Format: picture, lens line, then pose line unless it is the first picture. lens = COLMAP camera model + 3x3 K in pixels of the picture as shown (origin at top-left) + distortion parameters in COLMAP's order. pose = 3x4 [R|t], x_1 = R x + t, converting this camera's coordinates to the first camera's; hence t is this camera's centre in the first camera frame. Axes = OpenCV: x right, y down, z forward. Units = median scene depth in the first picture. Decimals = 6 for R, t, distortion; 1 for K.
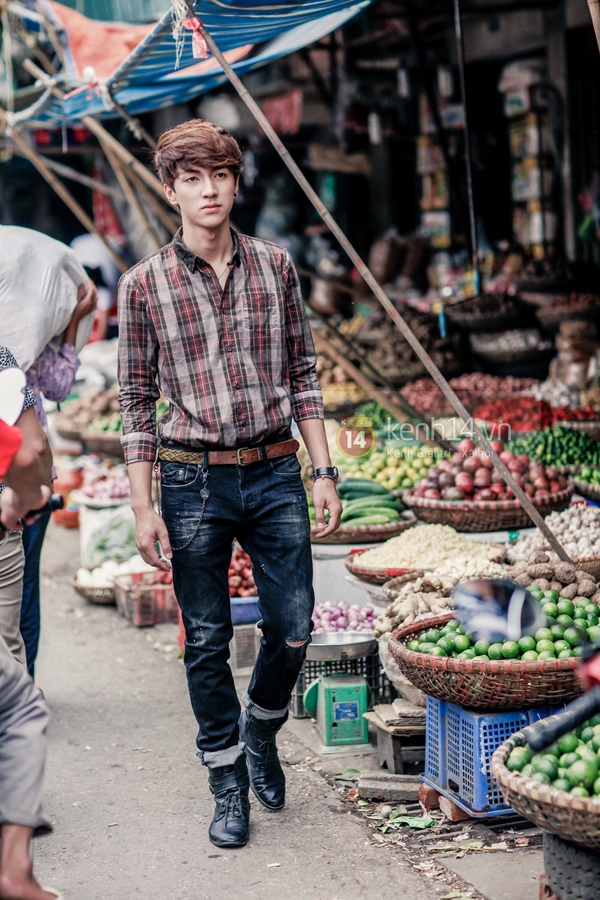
lens RADIAL K [[2167.3, 0, 300.0], [0, 2167.3, 450.0], [0, 0, 1]] dist [-0.072325, -0.934770]
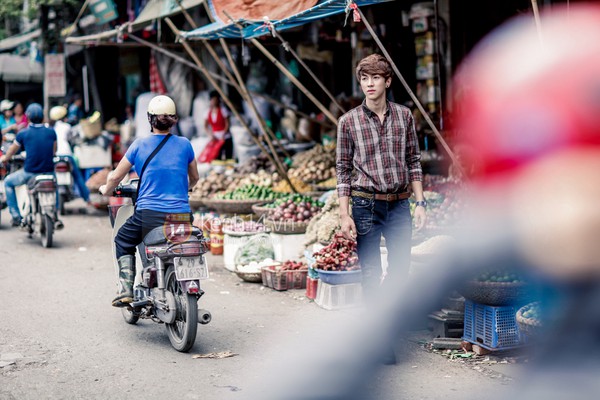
lens RADIAL K [[1444.8, 0, 300.0], [0, 1444.8, 200.0], [0, 0, 1]] dist [-0.072325, -0.934770]
pose [[0.996900, 0.008663, 0.078201, -0.161389], [-0.006783, 0.999682, -0.024282, 0.029497], [-0.078386, 0.023677, 0.996642, -0.350821]]
